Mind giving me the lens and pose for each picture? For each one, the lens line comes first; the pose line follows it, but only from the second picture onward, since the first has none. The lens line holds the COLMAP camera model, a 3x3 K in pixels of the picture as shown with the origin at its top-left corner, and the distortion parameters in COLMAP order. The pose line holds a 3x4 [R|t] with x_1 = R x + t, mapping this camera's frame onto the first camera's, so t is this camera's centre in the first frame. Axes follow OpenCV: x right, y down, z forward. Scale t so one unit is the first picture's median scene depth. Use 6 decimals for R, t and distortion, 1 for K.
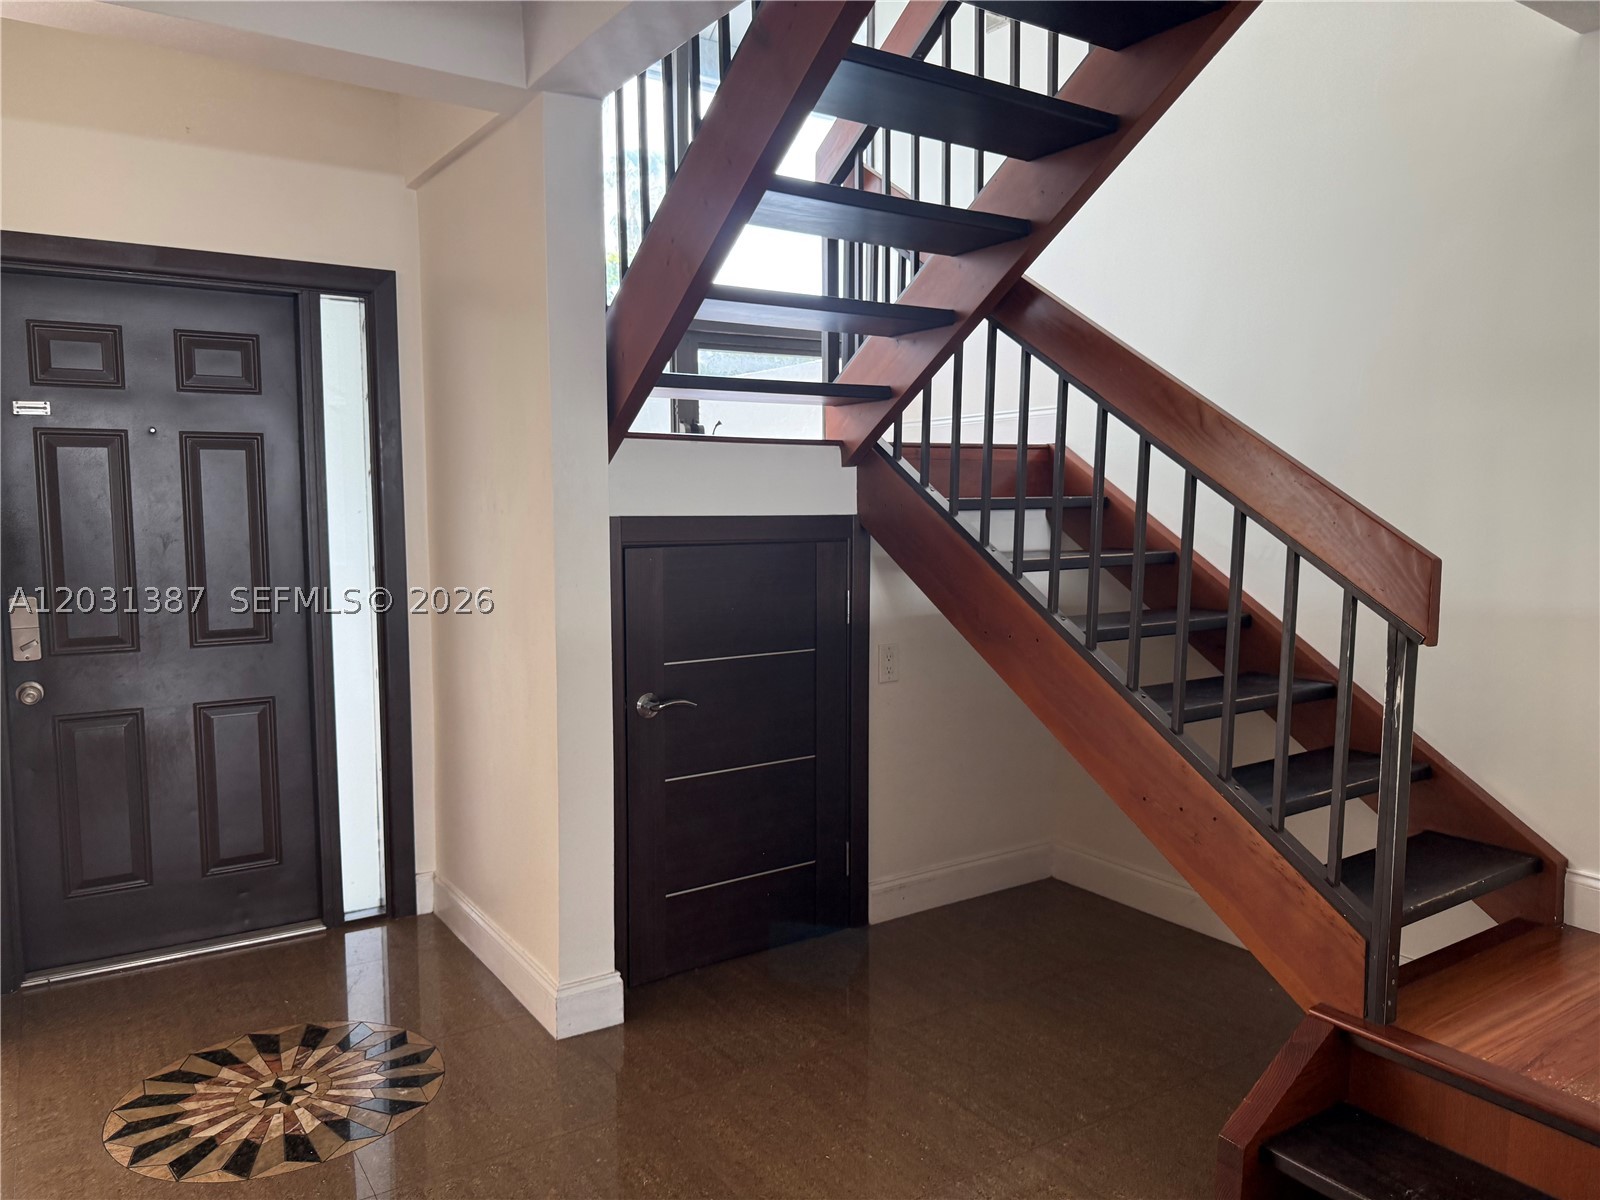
lens RADIAL K [[1130.6, 0, 793.5], [0, 1130.6, 600.8], [0, 0, 1]] dist [0.004305, -0.010367]
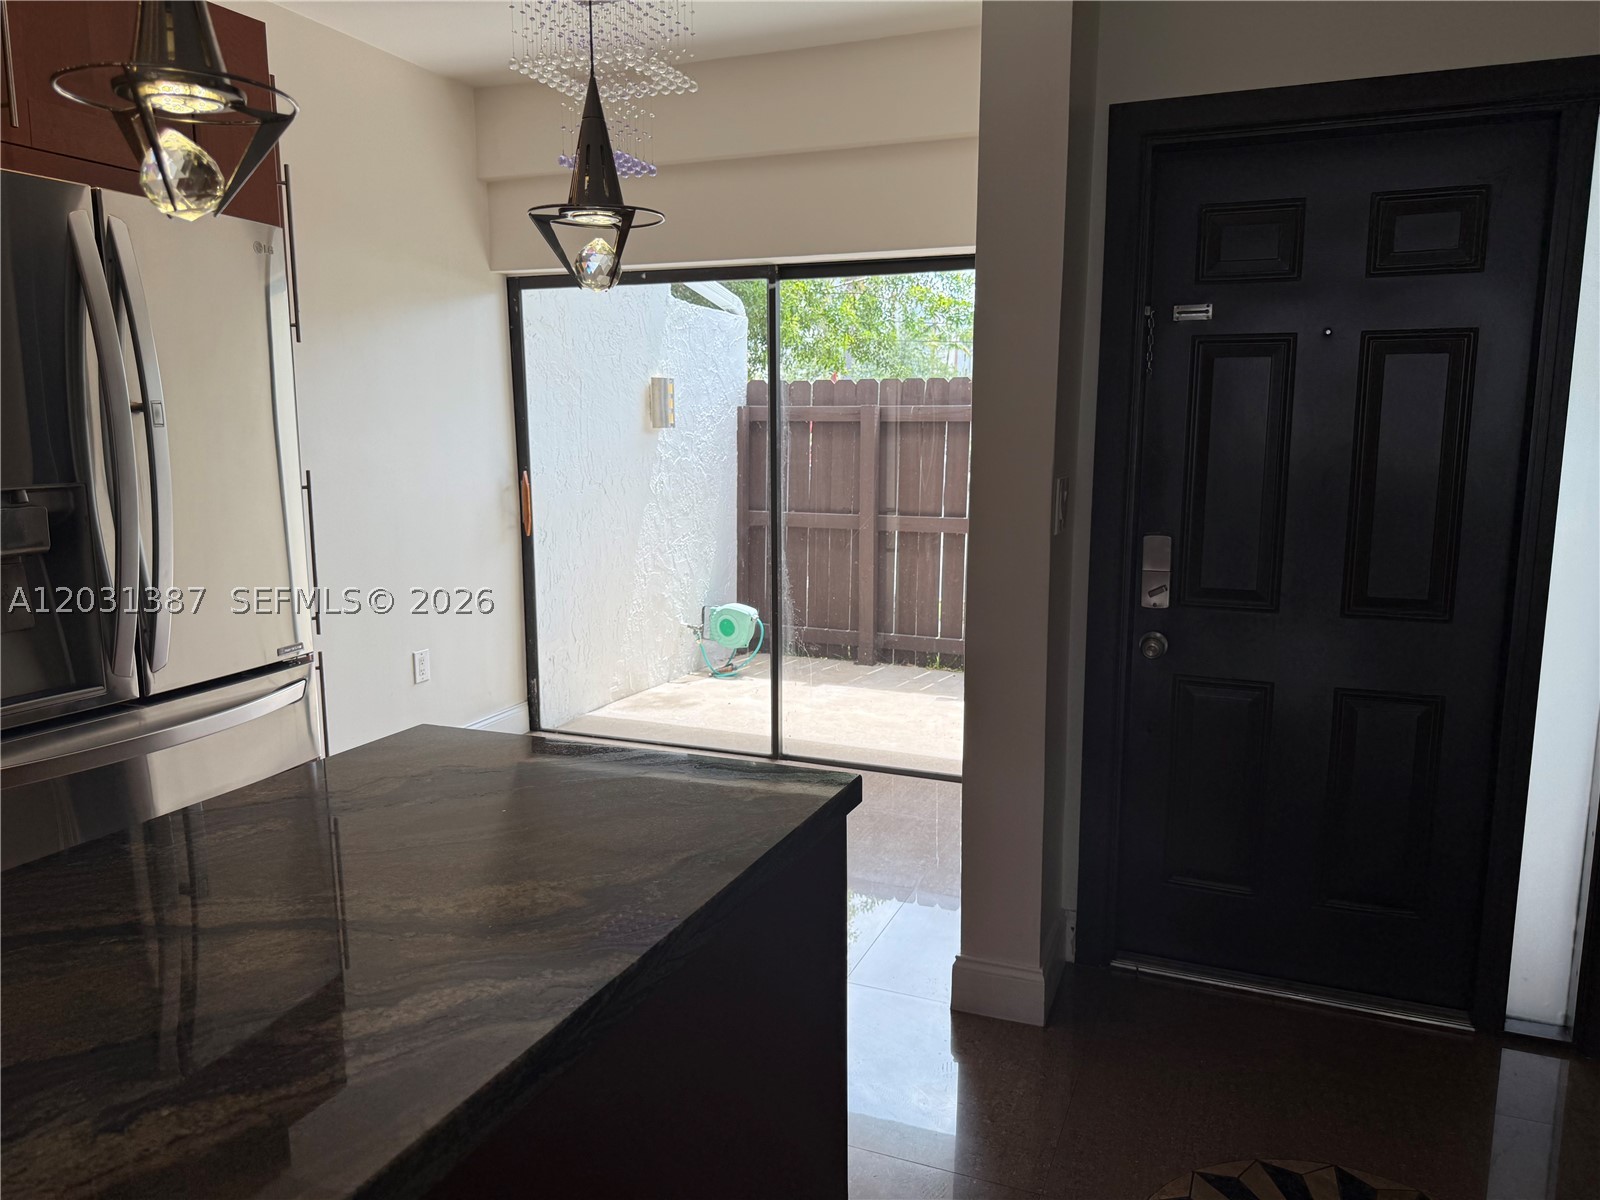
lens RADIAL K [[1130.6, 0, 794.0], [0, 1130.6, 598.4], [0, 0, 1]] dist [0.004305, -0.010367]
pose [[0.556254, 0.123079, -0.821848, -0.111968], [-0.086720, 0.992169, 0.089892, -0.007891], [0.826475, 0.021268, 0.562571, 0.266359]]
